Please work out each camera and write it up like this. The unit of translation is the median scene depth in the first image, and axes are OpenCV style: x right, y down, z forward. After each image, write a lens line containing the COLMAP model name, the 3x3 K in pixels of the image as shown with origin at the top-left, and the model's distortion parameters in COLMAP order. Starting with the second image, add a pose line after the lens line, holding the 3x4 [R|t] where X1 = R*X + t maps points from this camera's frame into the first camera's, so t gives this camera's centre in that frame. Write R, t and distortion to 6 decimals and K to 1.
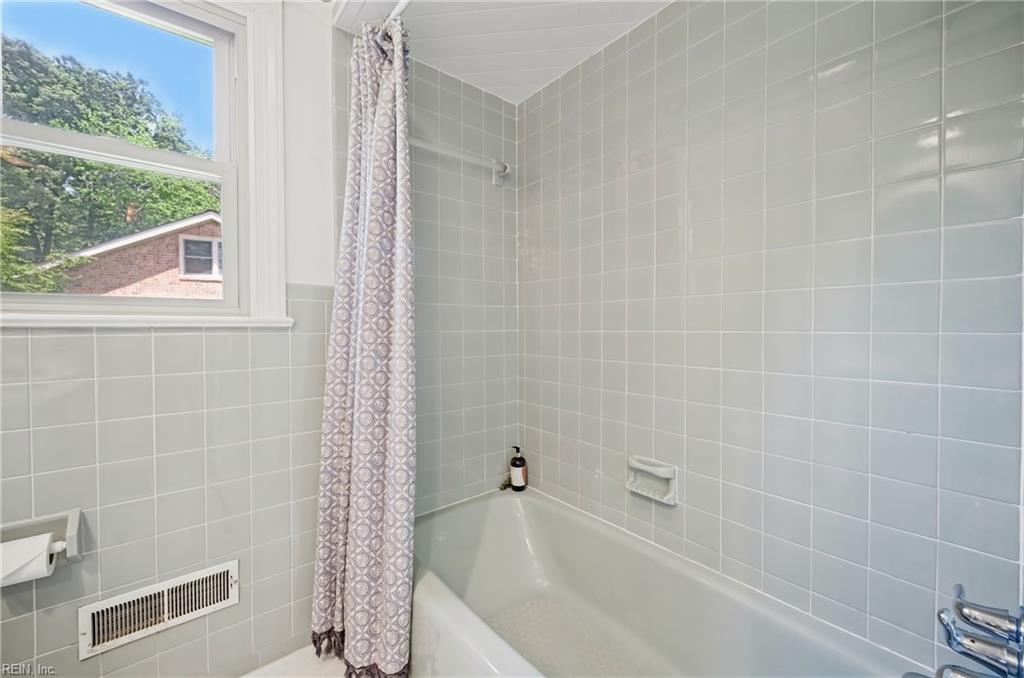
lens RADIAL K [[396.8, 0, 508.0], [0, 396.8, 332.8], [0, 0, 1]] dist [0.000958, -0.000279]
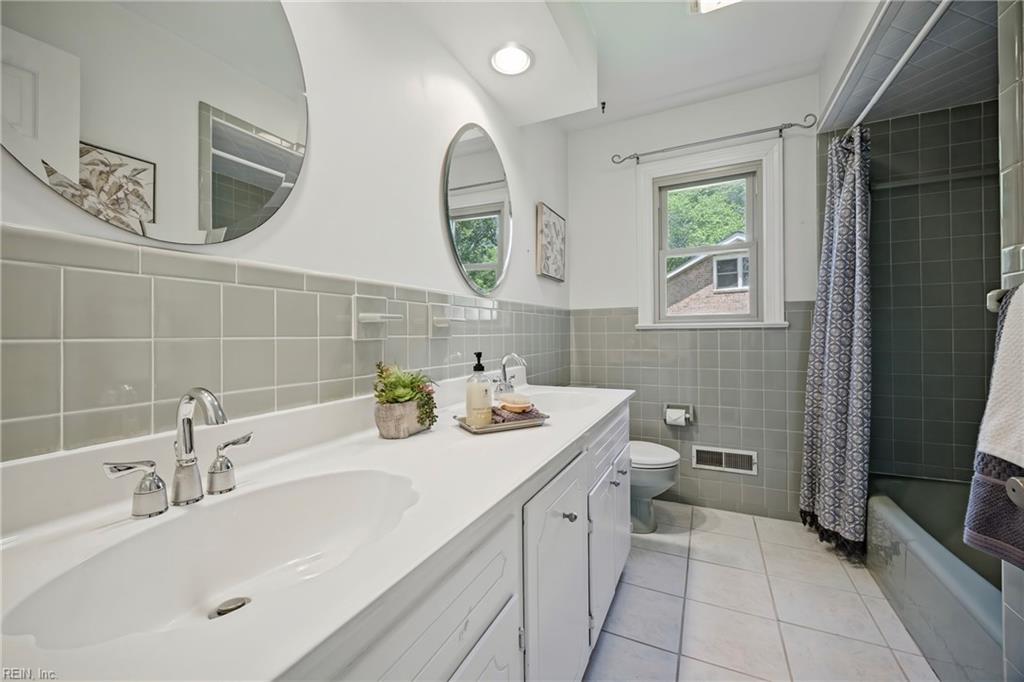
lens RADIAL K [[396.8, 0, 510.7], [0, 396.8, 332.9], [0, 0, 1]] dist [0.000958, -0.000279]
pose [[0.402212, -0.003583, -0.915539, 0.585383], [-0.006009, 0.999960, -0.006553, 0.030039], [0.915527, 0.008137, 0.402175, -0.845422]]
